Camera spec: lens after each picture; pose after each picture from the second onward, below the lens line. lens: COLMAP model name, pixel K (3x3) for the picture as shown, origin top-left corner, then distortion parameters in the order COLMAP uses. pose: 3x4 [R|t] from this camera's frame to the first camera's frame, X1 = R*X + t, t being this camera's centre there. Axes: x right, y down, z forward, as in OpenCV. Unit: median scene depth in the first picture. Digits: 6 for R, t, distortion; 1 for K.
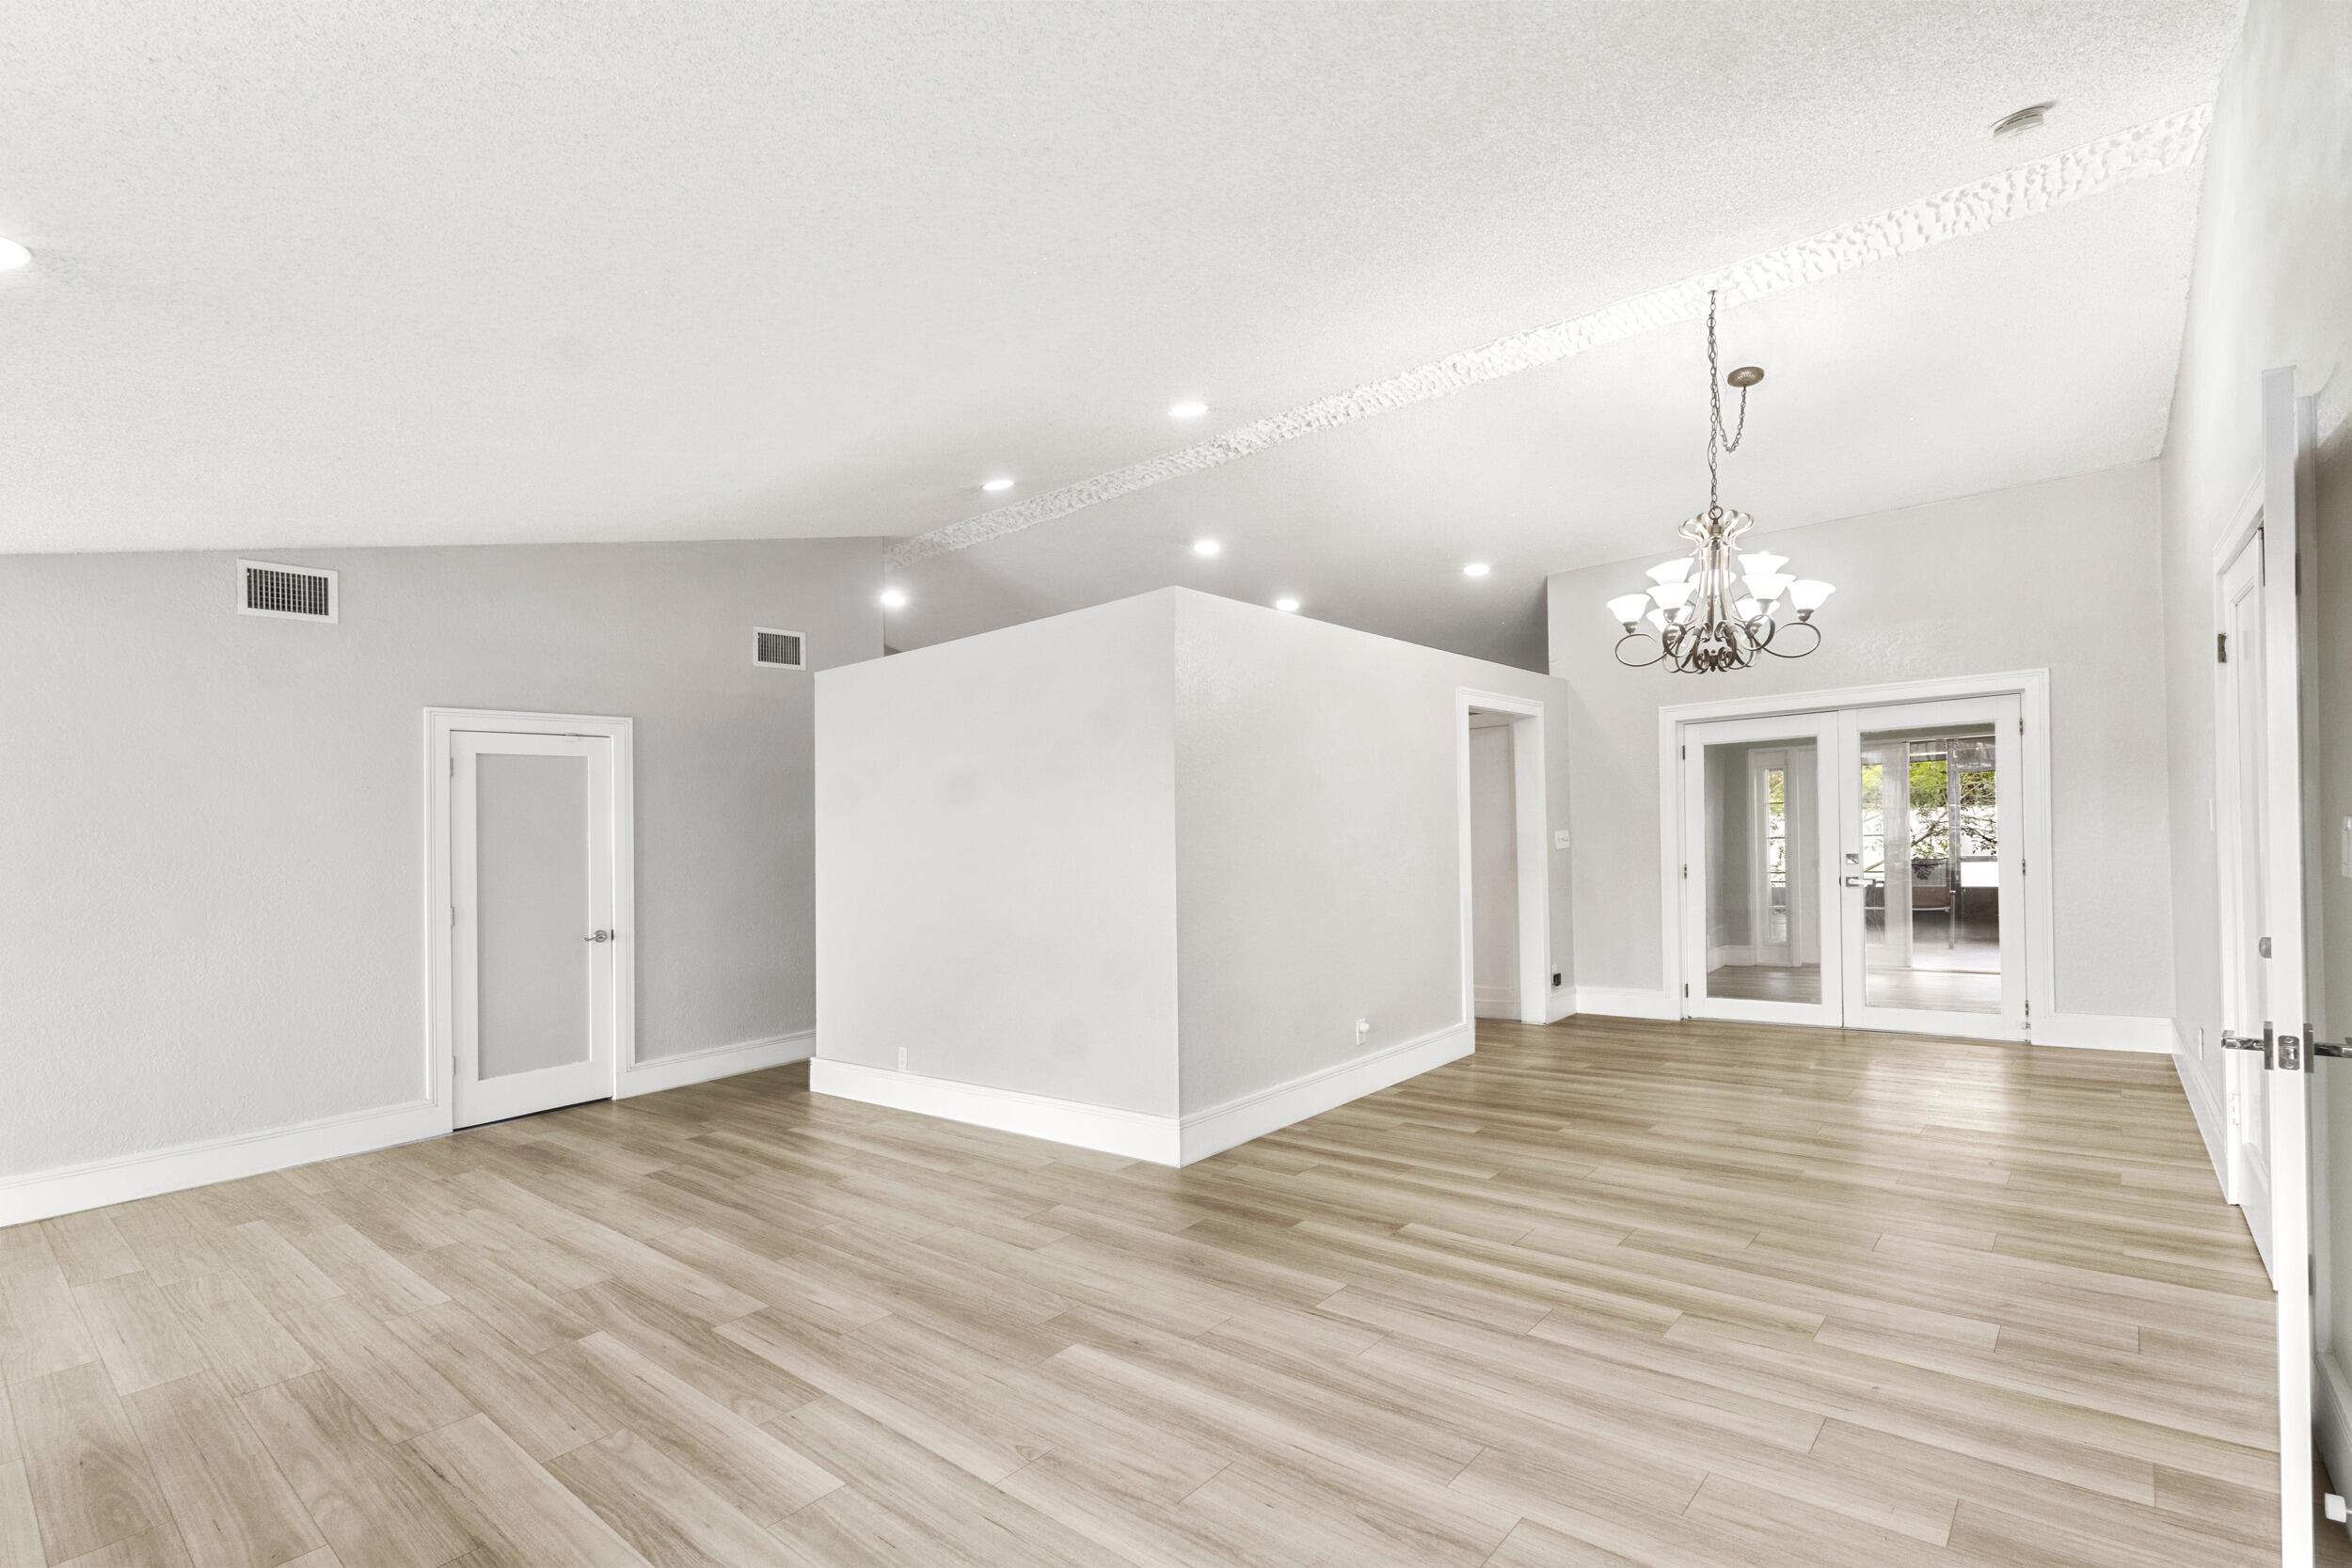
lens RADIAL K [[1096.8, 0, 1175.7], [0, 1096.8, 827.0], [0, 0, 1]] dist [0.002815, 0.000012]
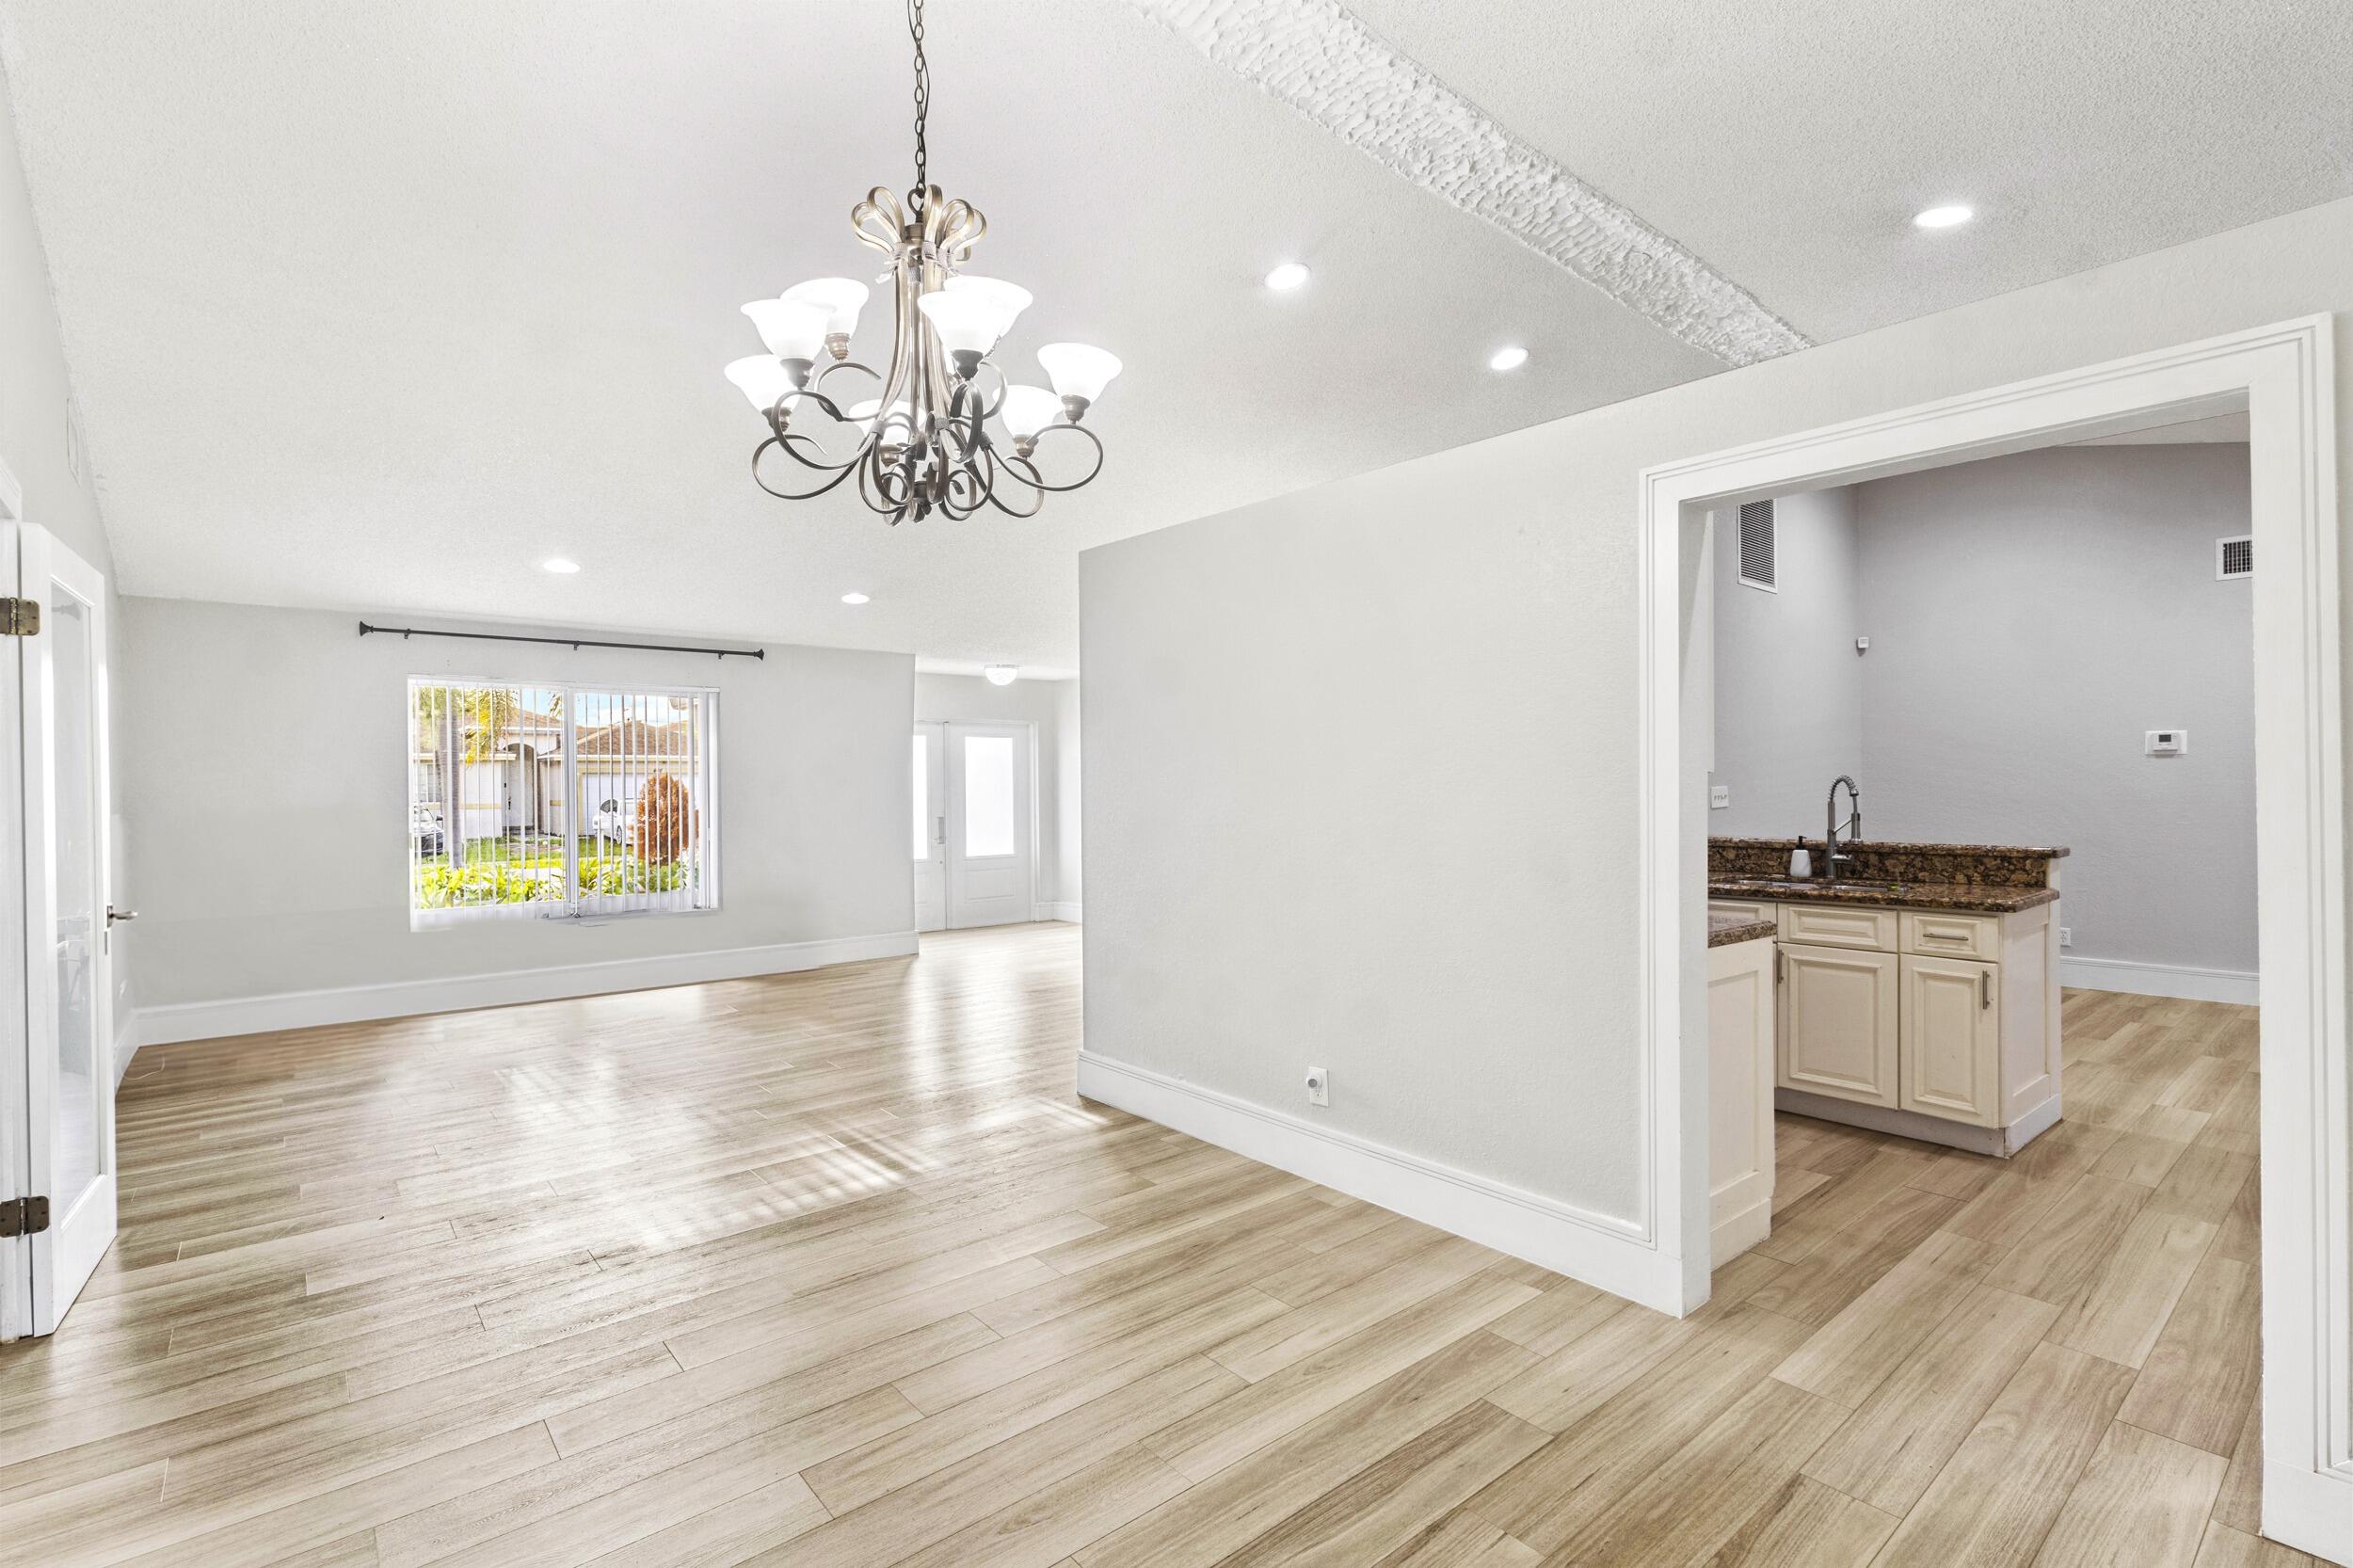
lens RADIAL K [[1094.9, 0, 1183.6], [0, 1094.9, 789.9], [0, 0, 1]] dist [-0.001406, -0.000641]
pose [[-0.158889, 0.044096, -0.986311, 0.958842], [0.025728, 0.998848, 0.040512, -0.029308], [0.986961, -0.018939, -0.159840, 1.178201]]
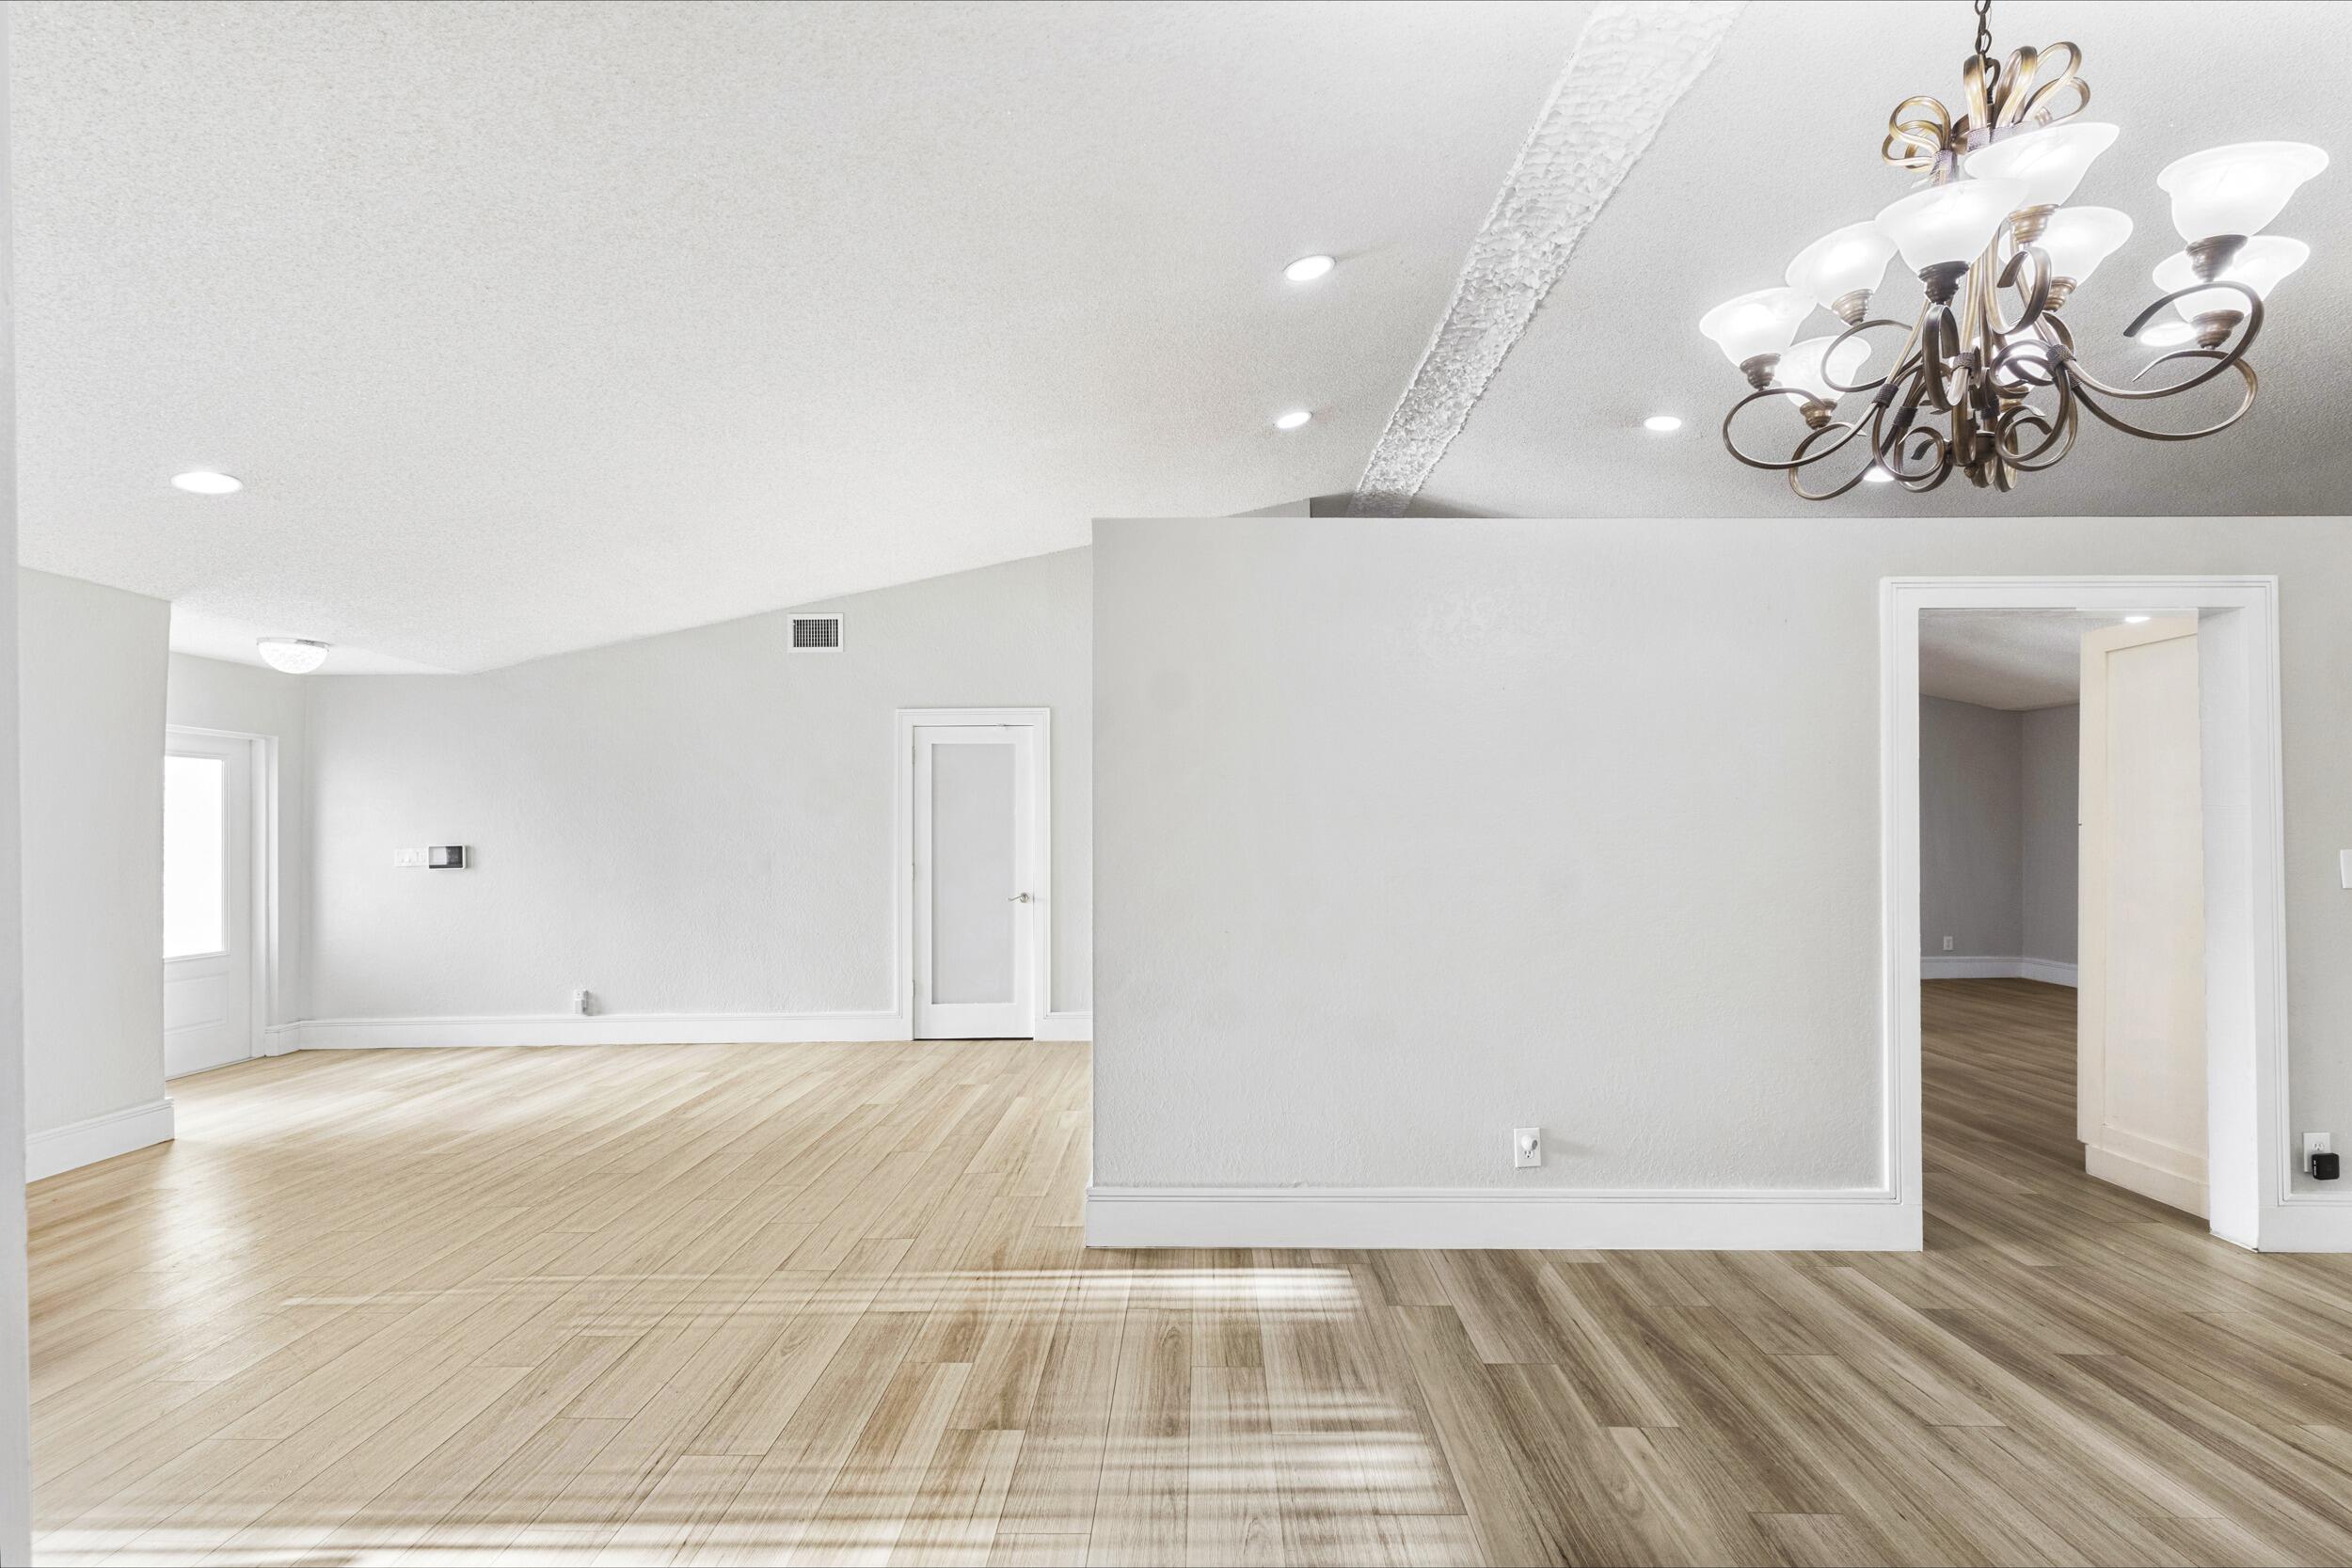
lens RADIAL K [[1085.2, 0, 1180.3], [0, 1085.2, 810.1], [0, 0, 1]] dist [-0.001929, -0.001000]
pose [[0.639816, 0.023510, -0.768168, 0.595083], [-0.011710, 0.999714, 0.020843, -0.024015], [0.768439, -0.004341, 0.639908, 0.503805]]
